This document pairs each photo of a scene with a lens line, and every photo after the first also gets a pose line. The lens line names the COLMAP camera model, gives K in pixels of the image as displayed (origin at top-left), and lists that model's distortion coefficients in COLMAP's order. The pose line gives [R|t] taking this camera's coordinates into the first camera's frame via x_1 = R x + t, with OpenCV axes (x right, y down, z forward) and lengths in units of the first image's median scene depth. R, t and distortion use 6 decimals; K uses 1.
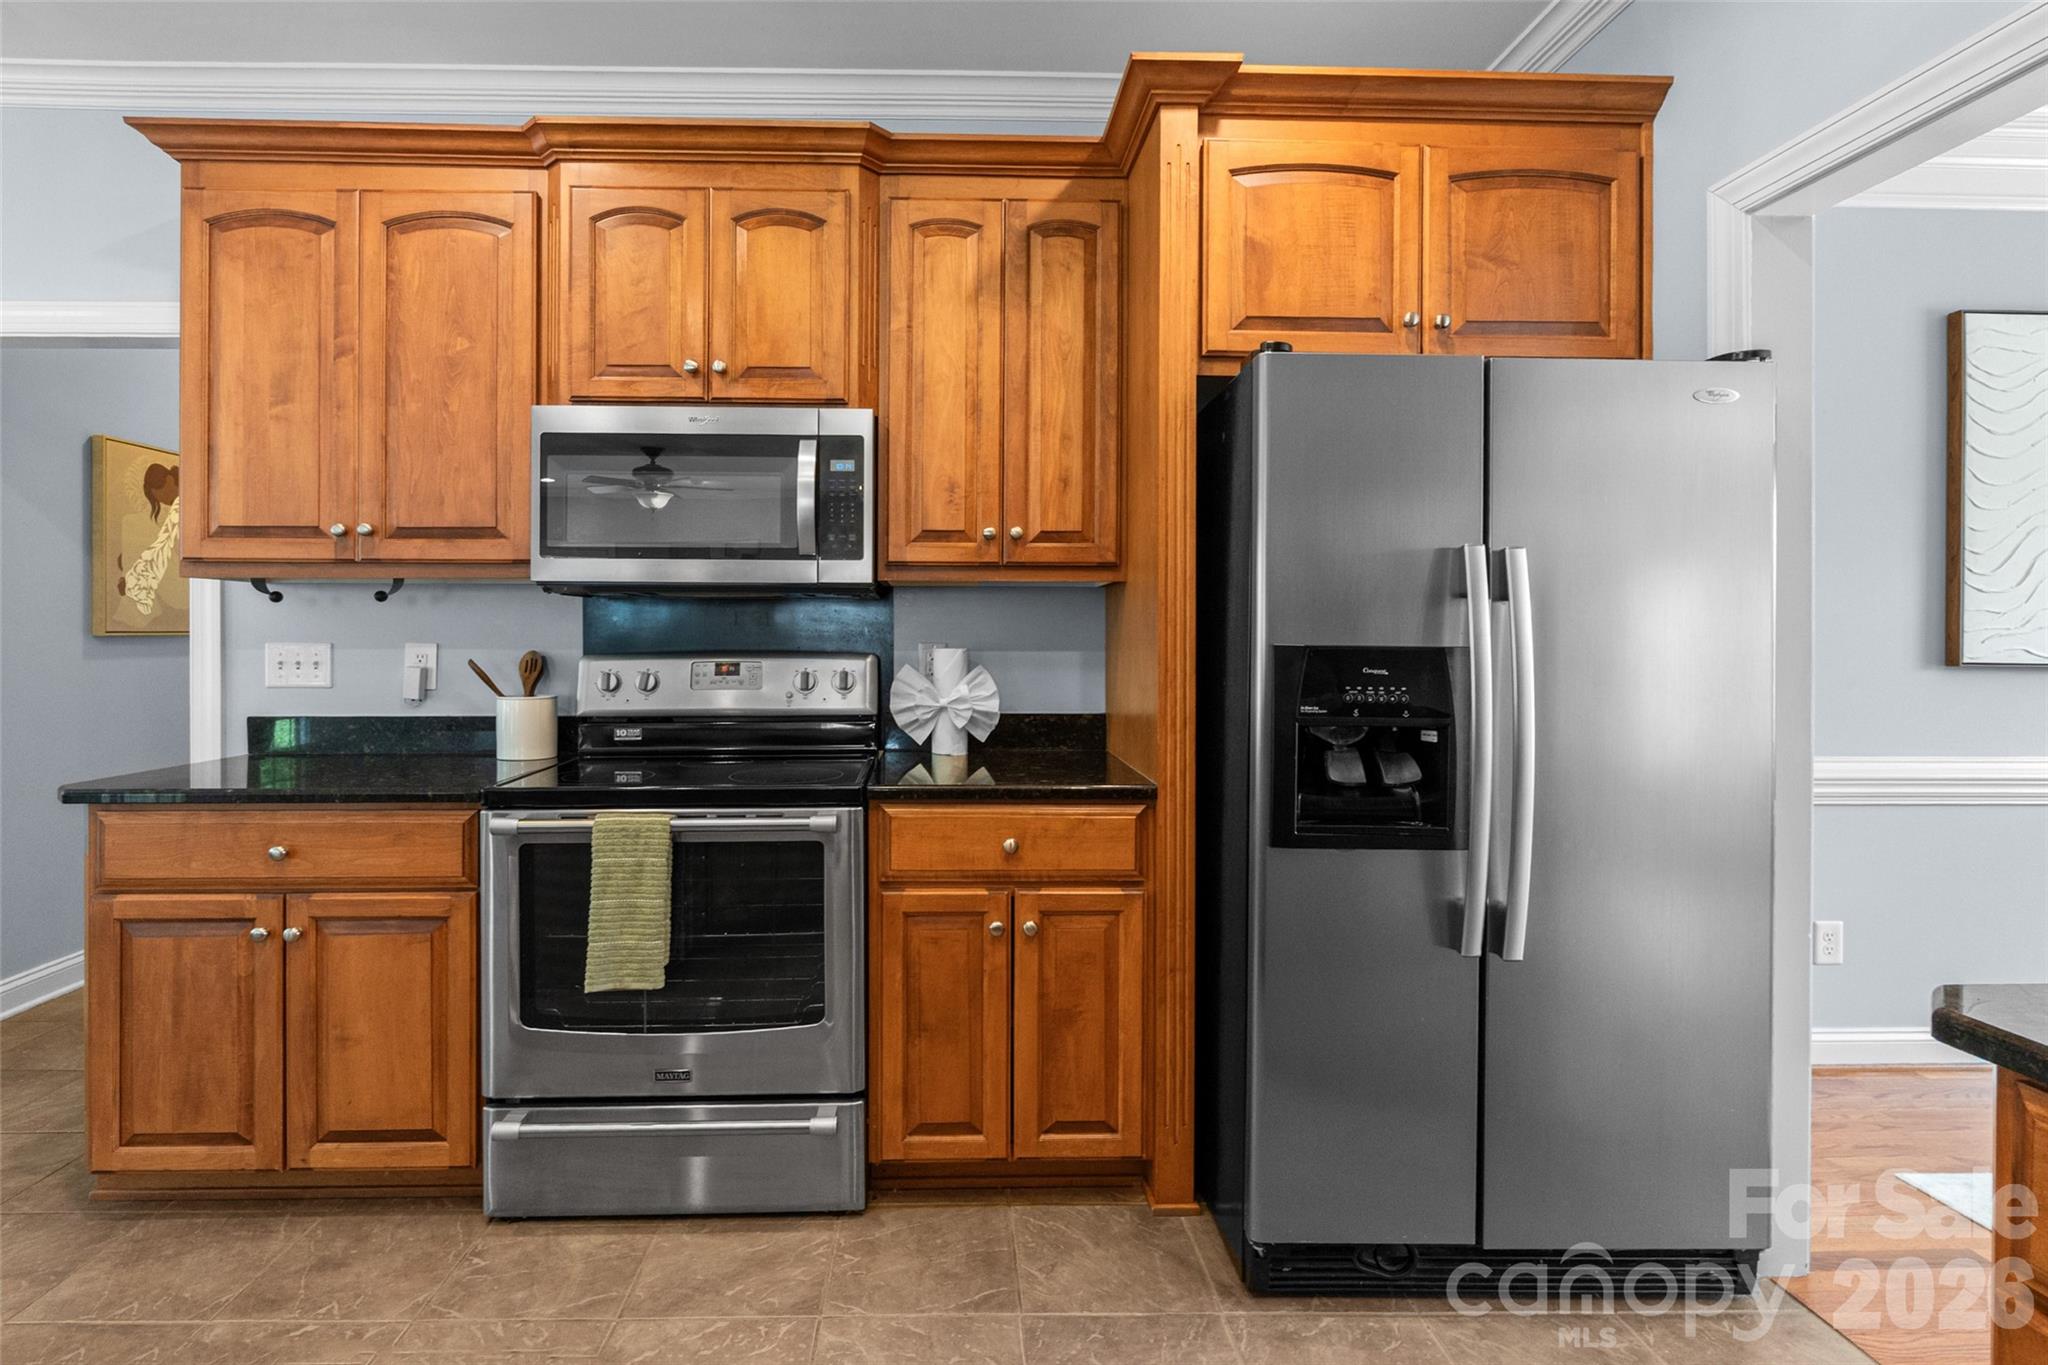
lens RADIAL K [[988.6, 0, 915.0], [0, 988.6, 636.1], [0, 0, 1]] dist [-0.003211, -0.000450]
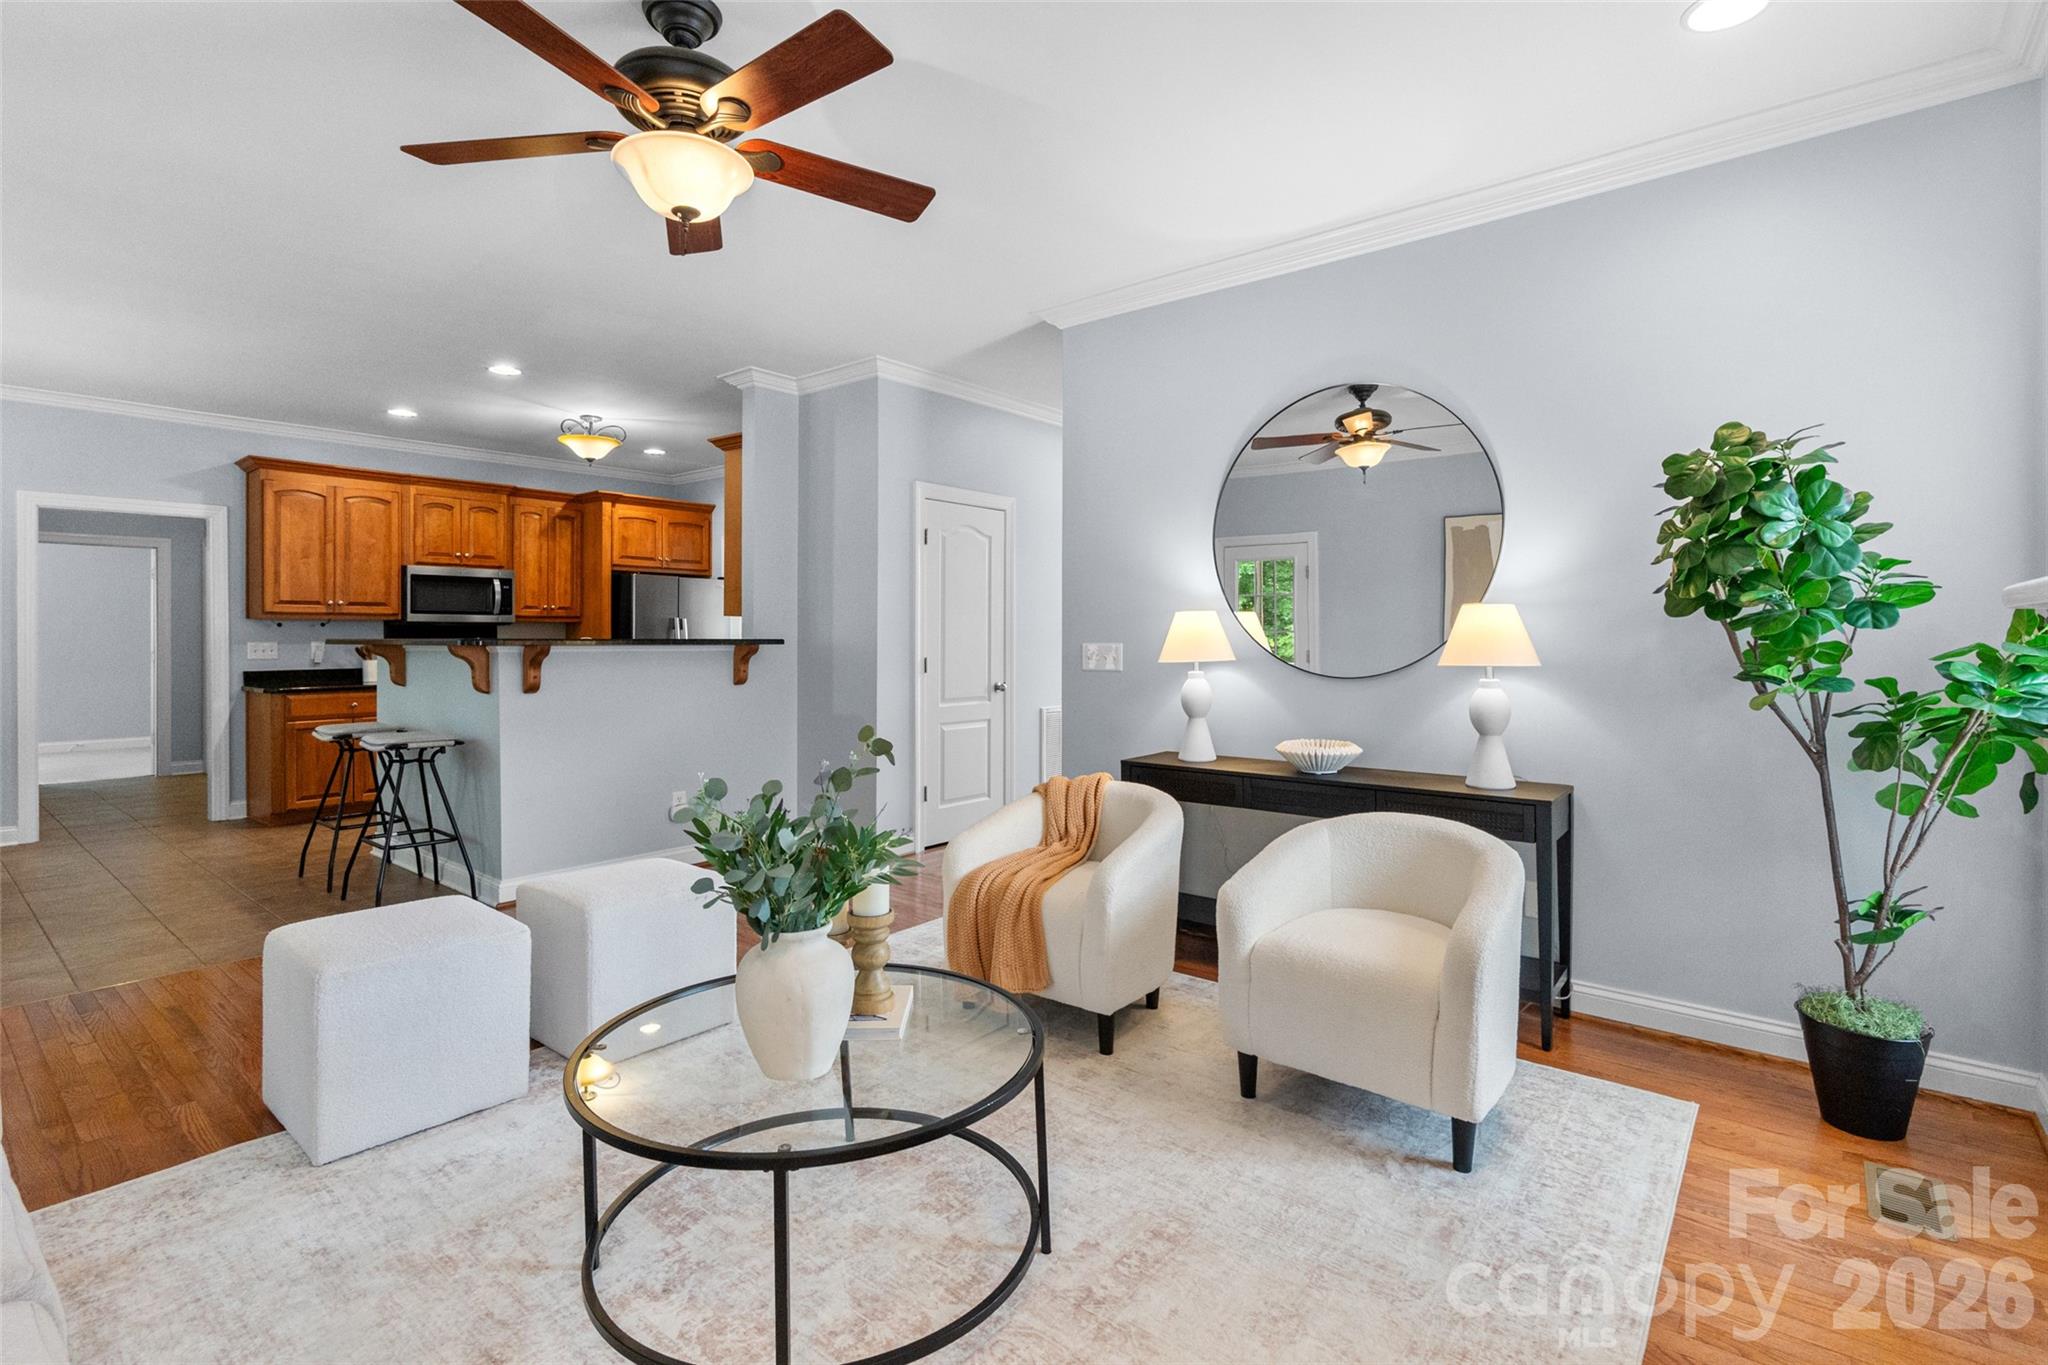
lens RADIAL K [[921.8, 0, 970.2], [0, 921.8, 640.7], [0, 0, 1]] dist [-0.003841, 0.000008]
pose [[0.642092, -0.007460, 0.766592, -1.454104], [0.001756, 0.999964, 0.008261, -0.014039], [-0.766626, -0.003958, 0.642082, -2.205222]]
